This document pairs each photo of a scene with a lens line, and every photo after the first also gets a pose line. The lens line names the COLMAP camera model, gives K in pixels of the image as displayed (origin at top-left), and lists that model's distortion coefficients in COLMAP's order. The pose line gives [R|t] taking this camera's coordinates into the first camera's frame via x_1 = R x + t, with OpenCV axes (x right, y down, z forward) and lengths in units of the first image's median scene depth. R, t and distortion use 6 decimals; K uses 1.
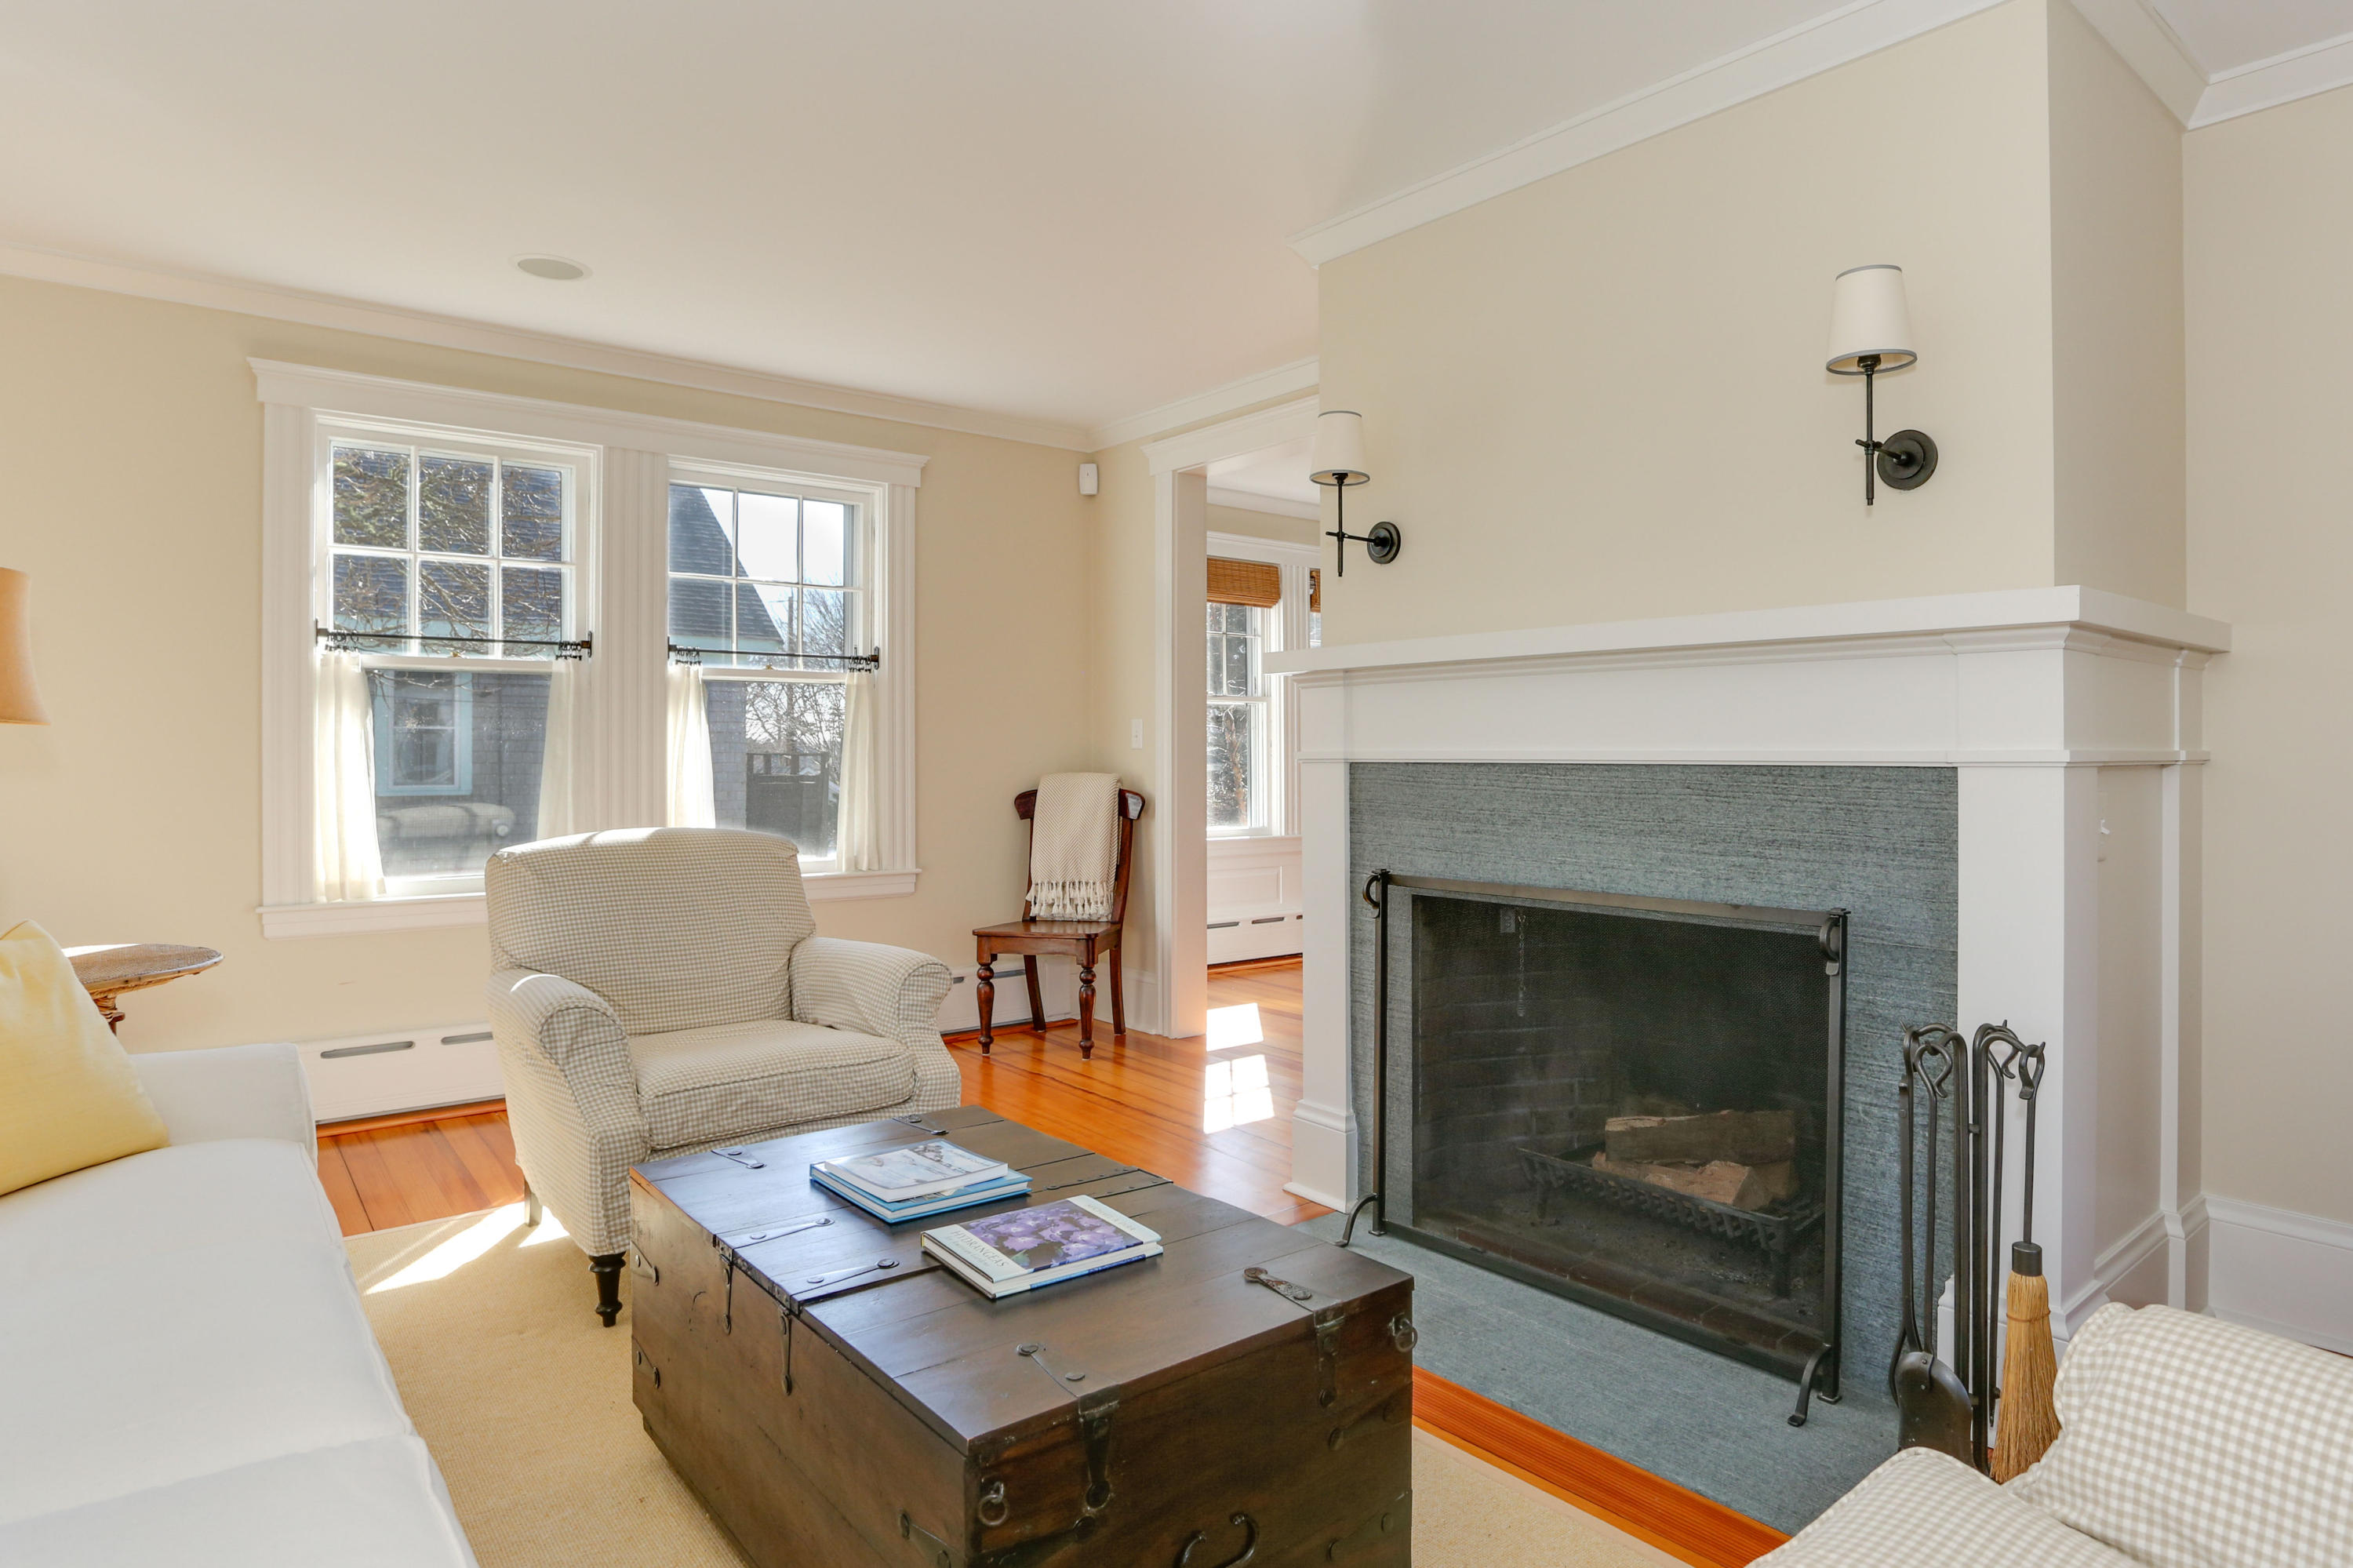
lens RADIAL K [[1284.7, 0, 1171.7], [0, 1284.7, 744.1], [0, 0, 1]] dist [-0.061335, 0.000431]
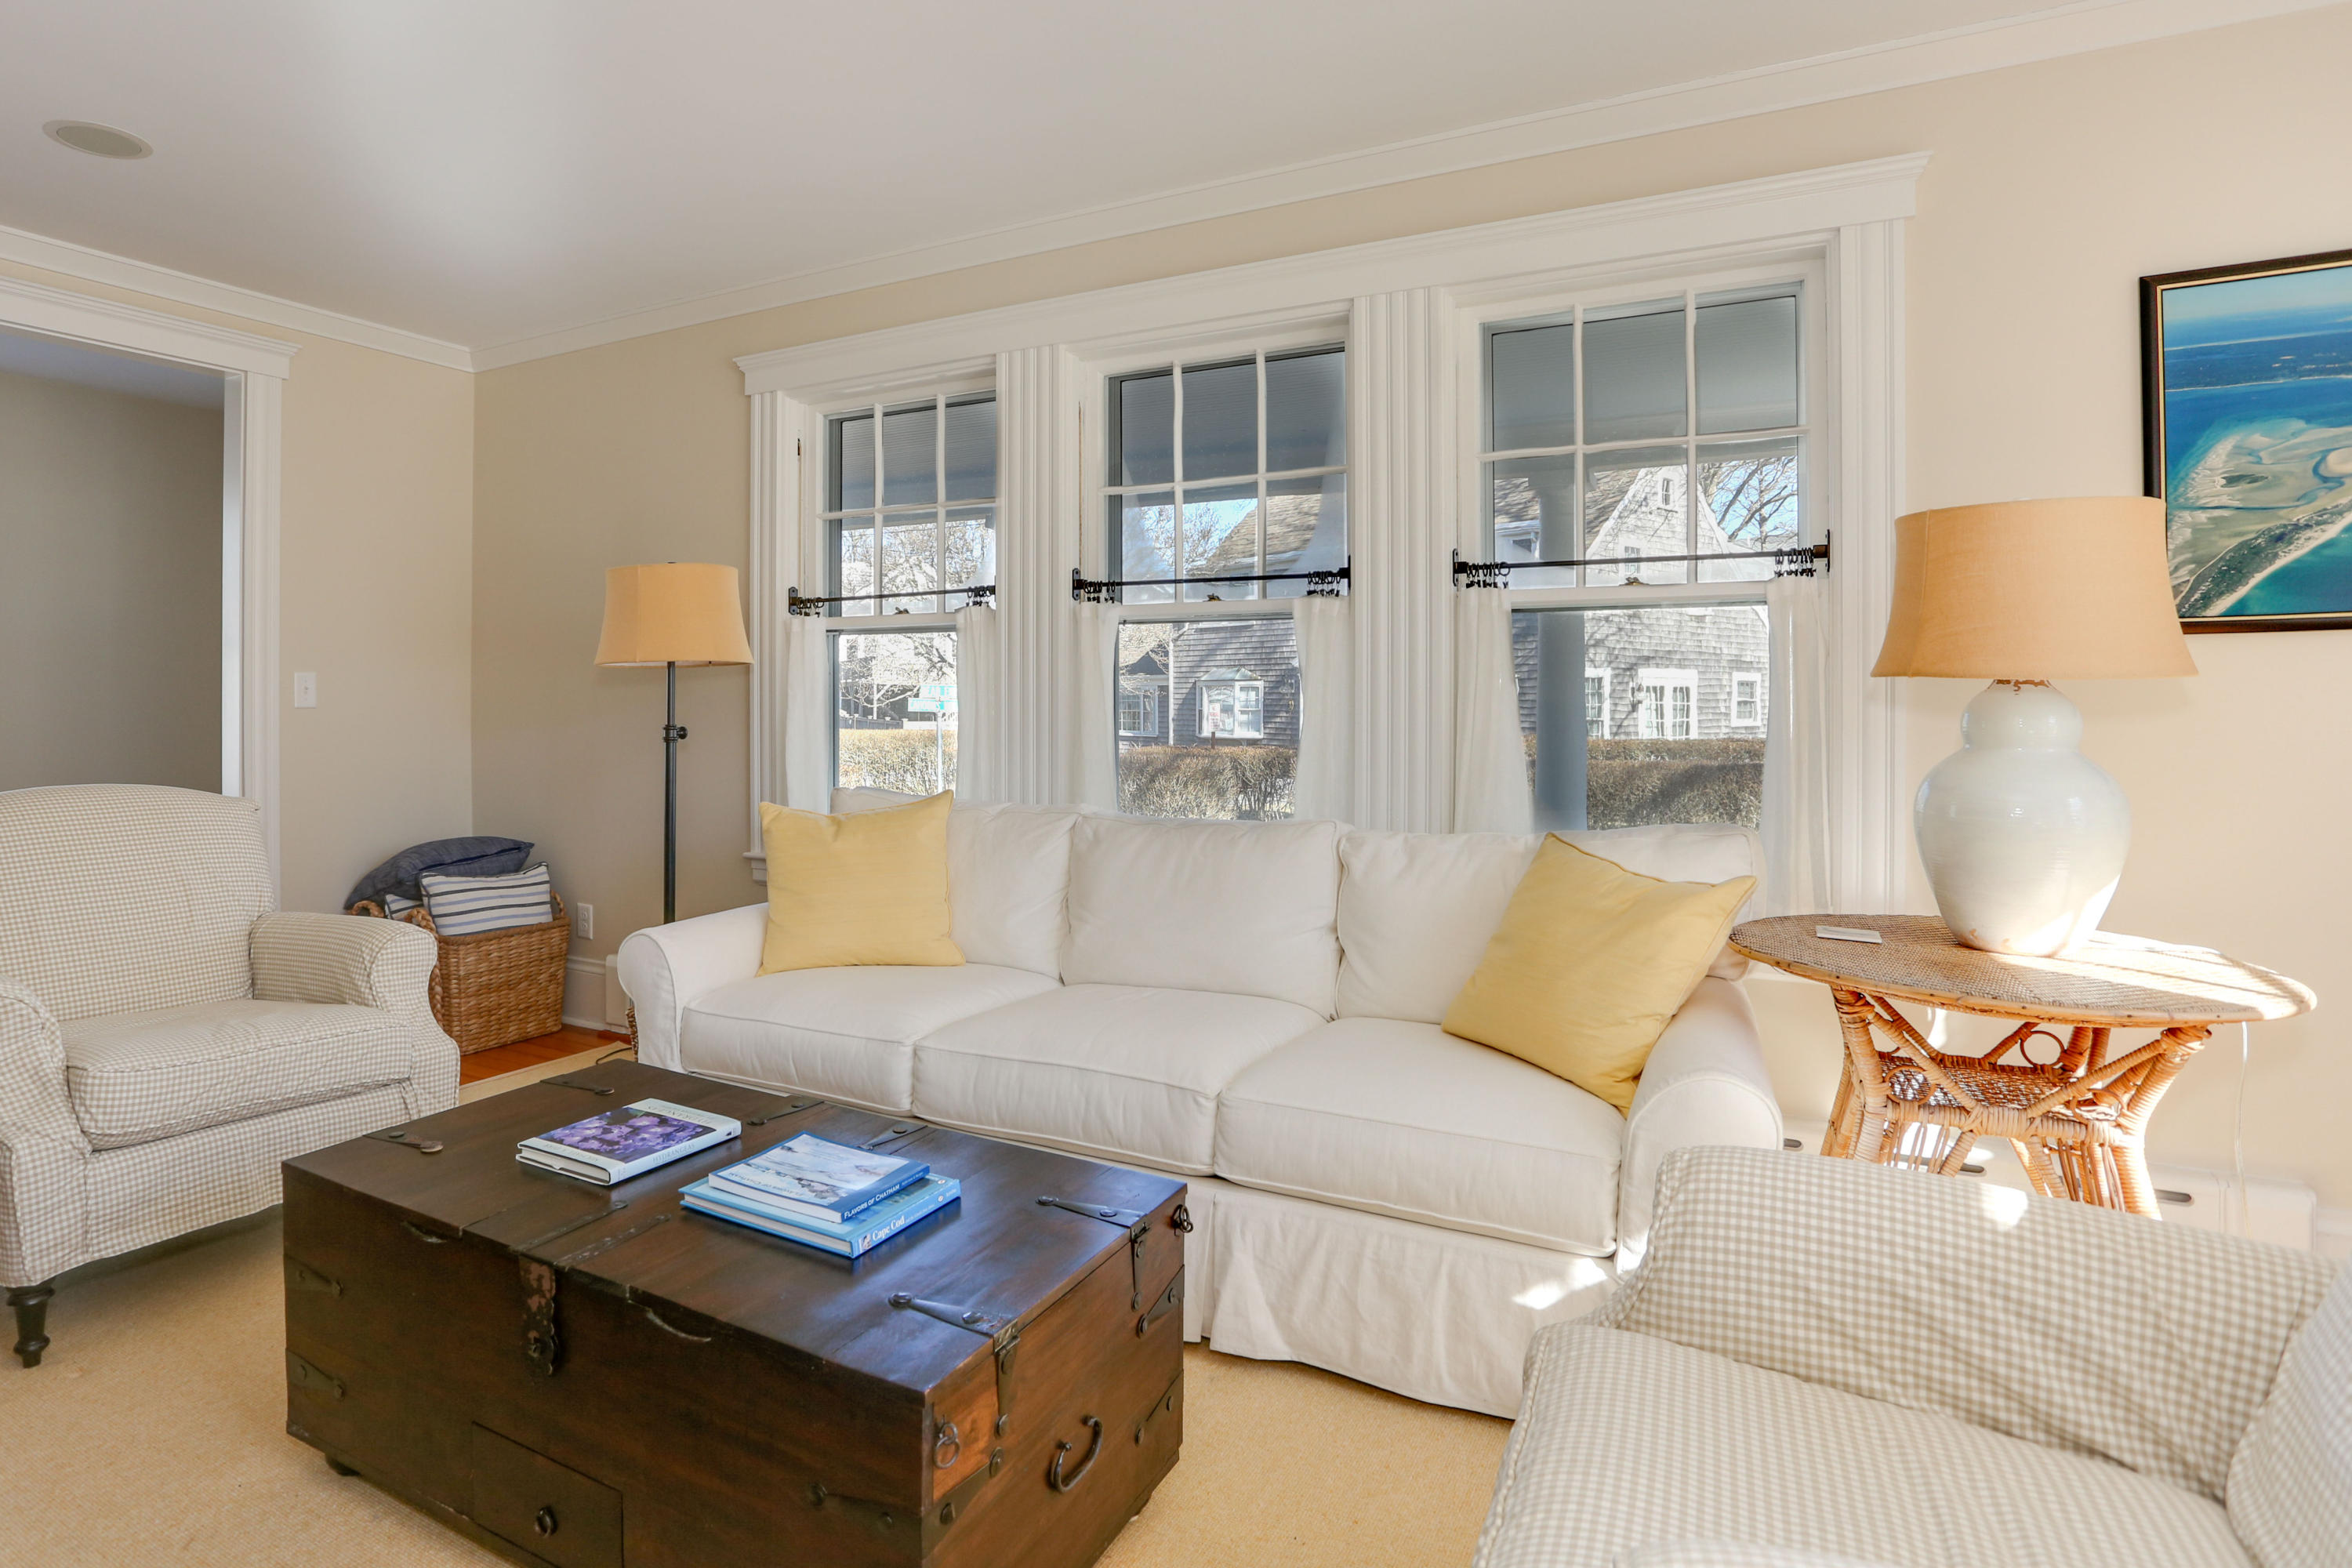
lens RADIAL K [[1284.1, 0, 1171.2], [0, 1284.1, 744.1], [0, 0, 1]] dist [-0.061335, 0.000431]
pose [[-0.886475, 0.002706, -0.462769, -0.007871], [-0.000810, 0.999972, 0.007399, 0.025246], [0.462776, 0.006934, -0.886448, 2.220886]]
